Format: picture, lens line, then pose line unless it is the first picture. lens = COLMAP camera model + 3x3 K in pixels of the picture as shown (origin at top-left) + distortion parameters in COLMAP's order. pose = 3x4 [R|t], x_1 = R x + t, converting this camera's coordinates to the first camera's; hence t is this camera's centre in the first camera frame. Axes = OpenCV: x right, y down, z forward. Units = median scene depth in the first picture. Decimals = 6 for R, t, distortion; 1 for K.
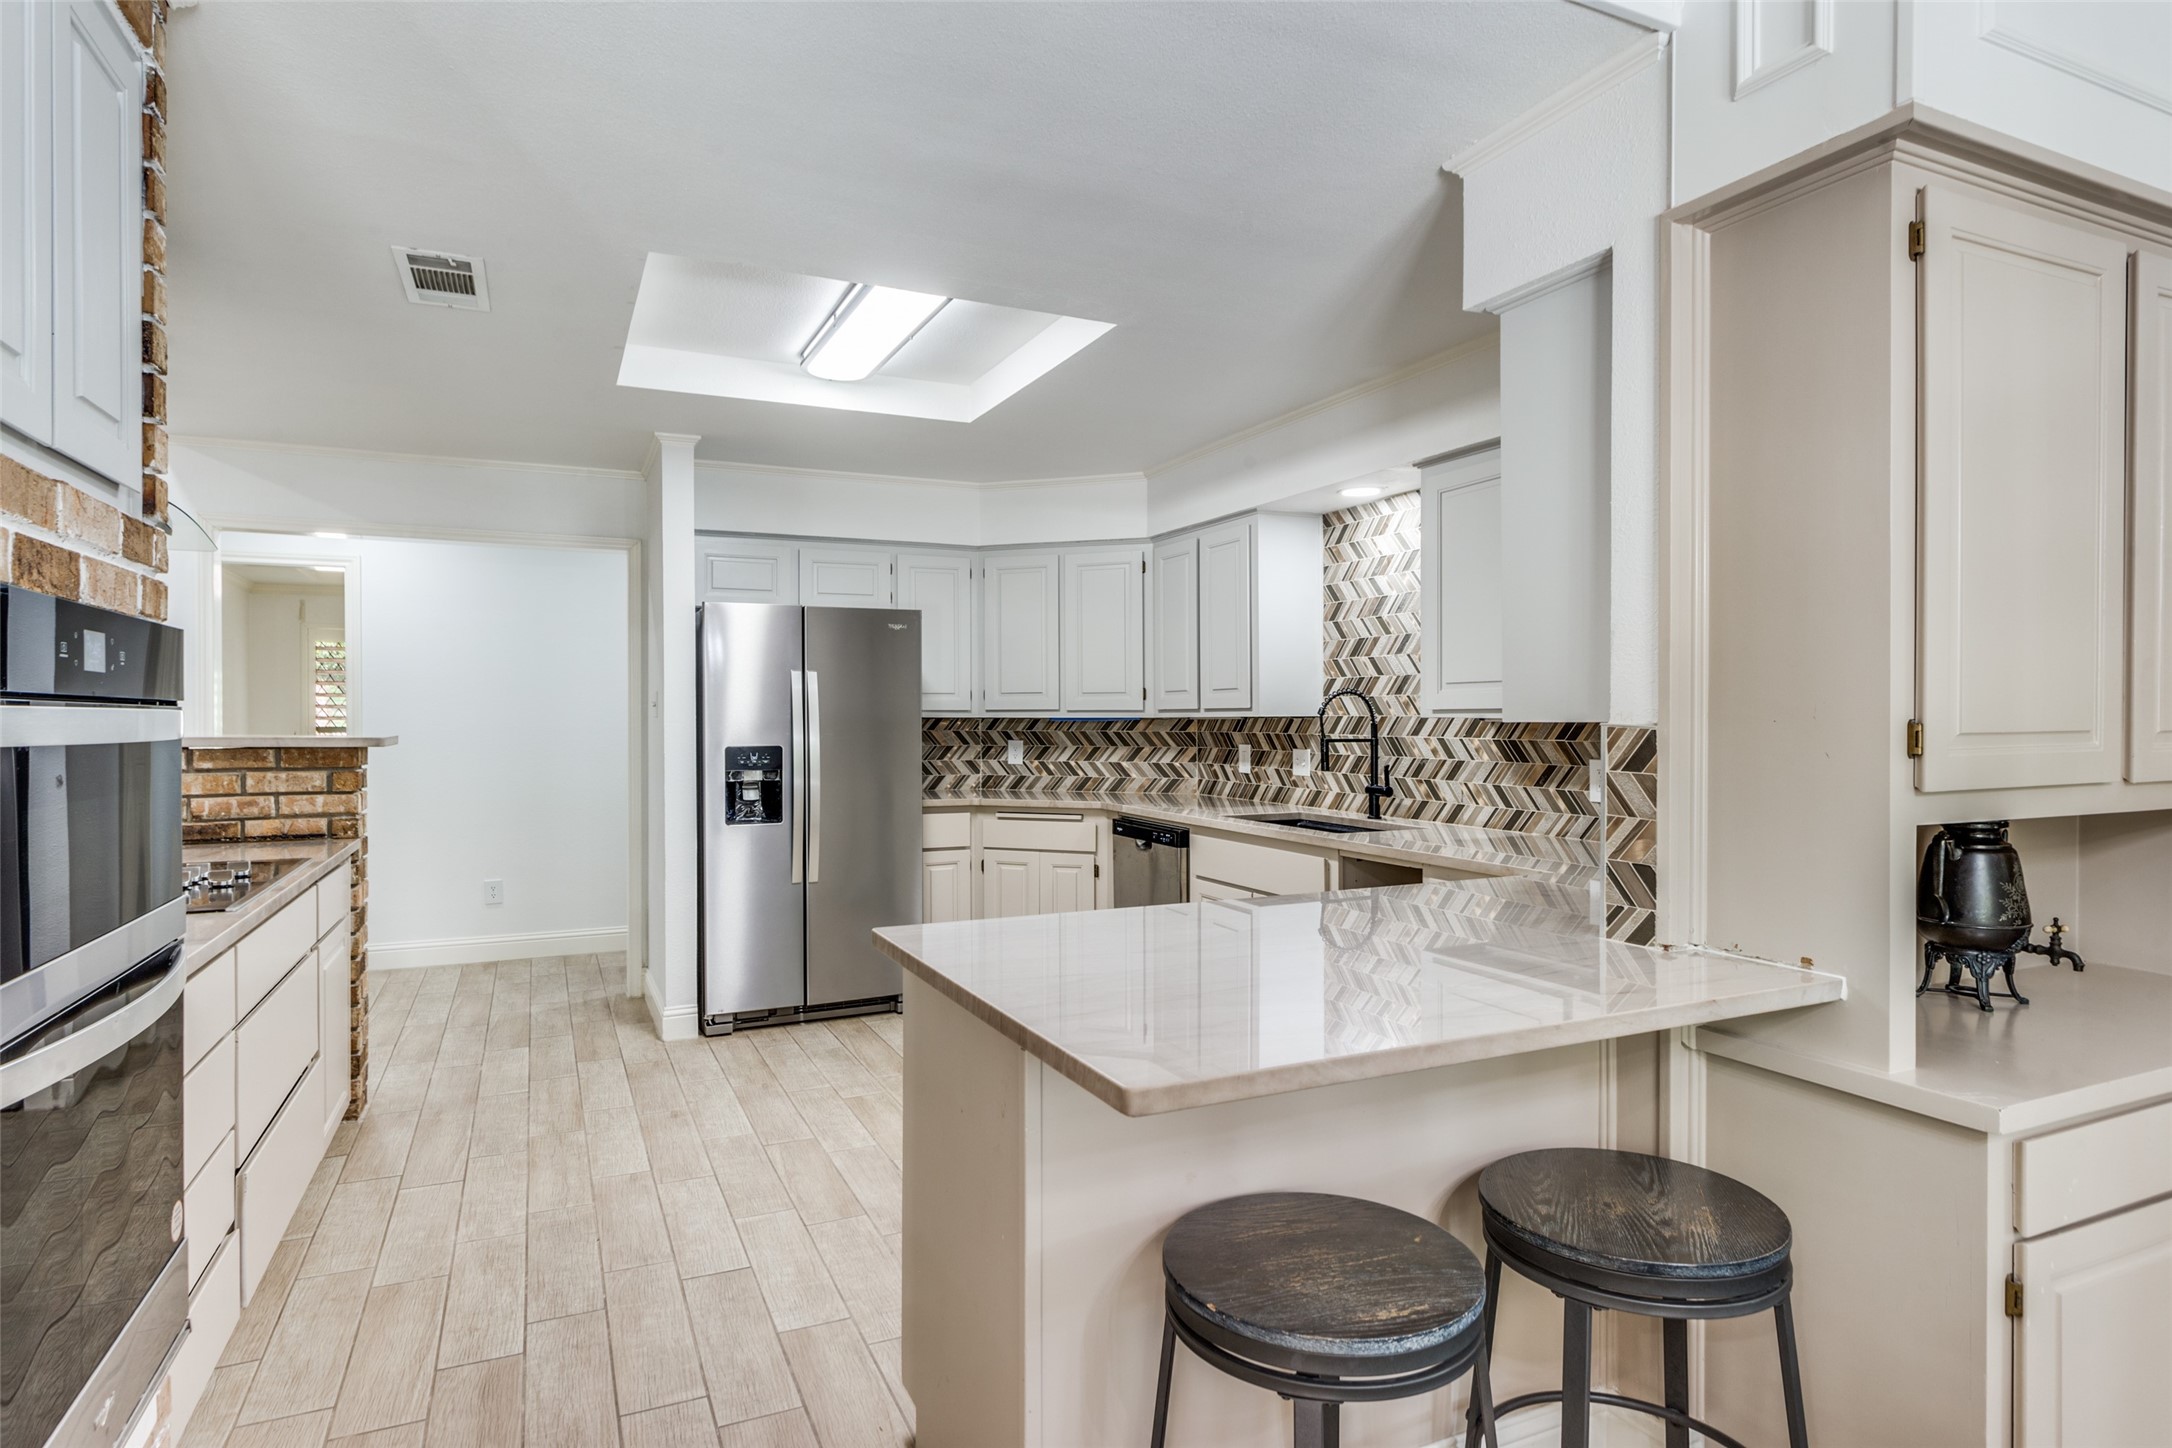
lens RADIAL K [[1113.0, 0, 1086.0], [0, 1113.0, 724.0], [0, 0, 1]] dist [-0.030396, -0.000435]
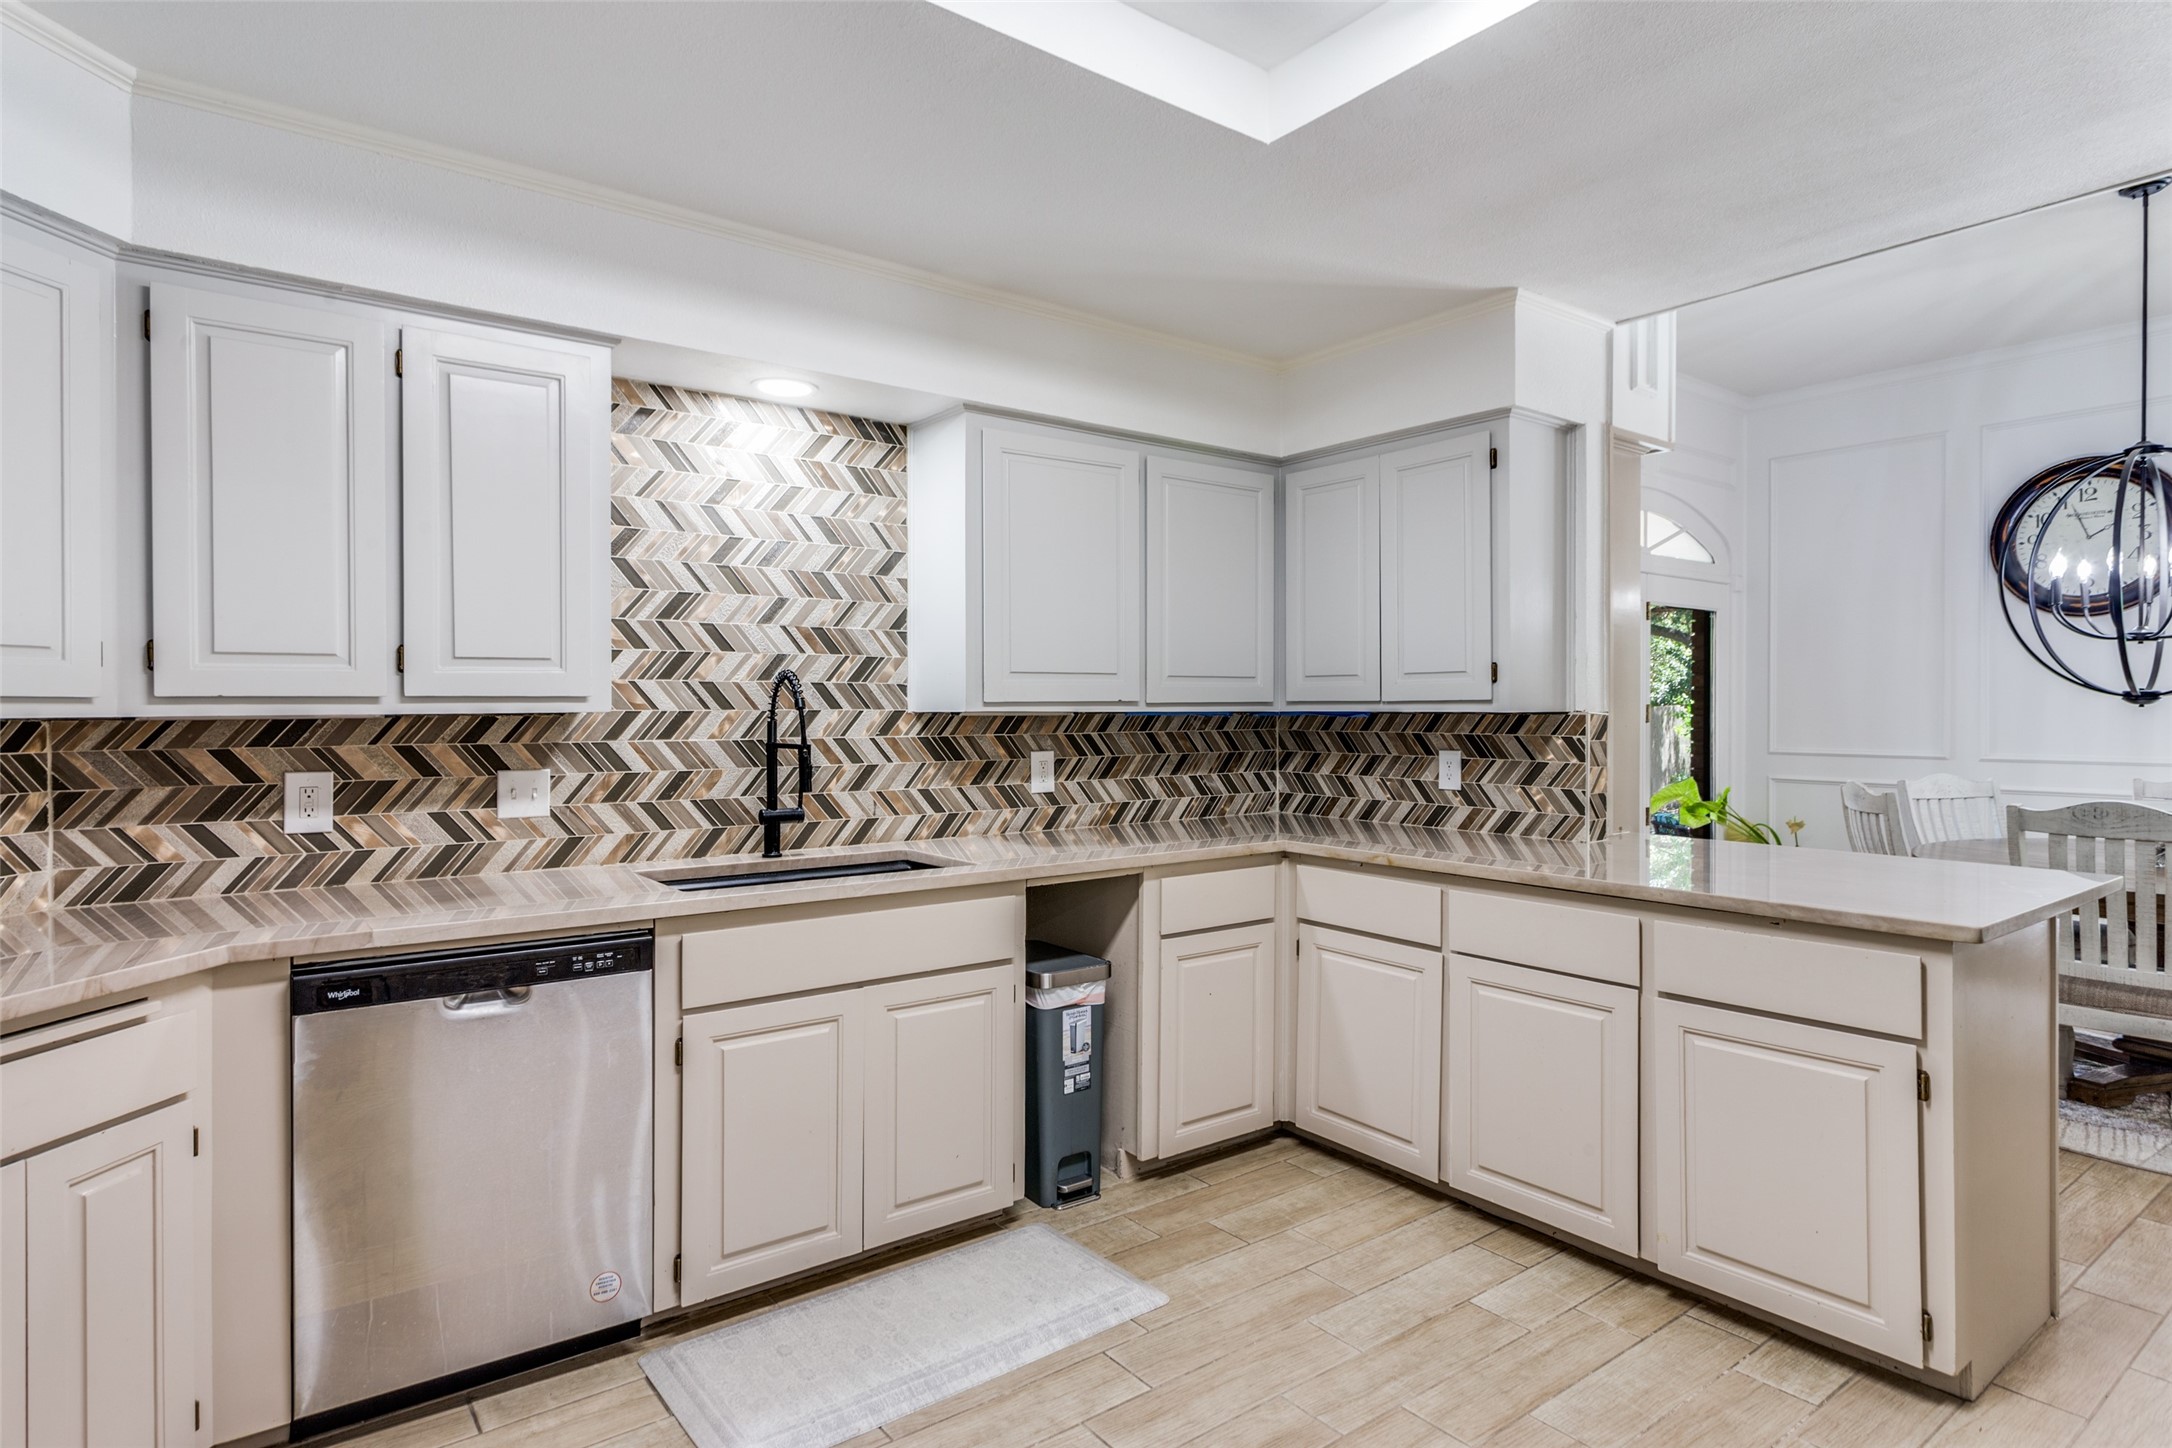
lens RADIAL K [[1166.1, 0, 1082.5], [0, 1166.1, 735.5], [0, 0, 1]] dist [-0.005226, 0.000305]
pose [[-0.192585, -0.022578, 0.981021, -0.490429], [0.010203, 0.999635, 0.025009, -0.007655], [-0.981227, 0.014826, -0.192284, 0.932068]]
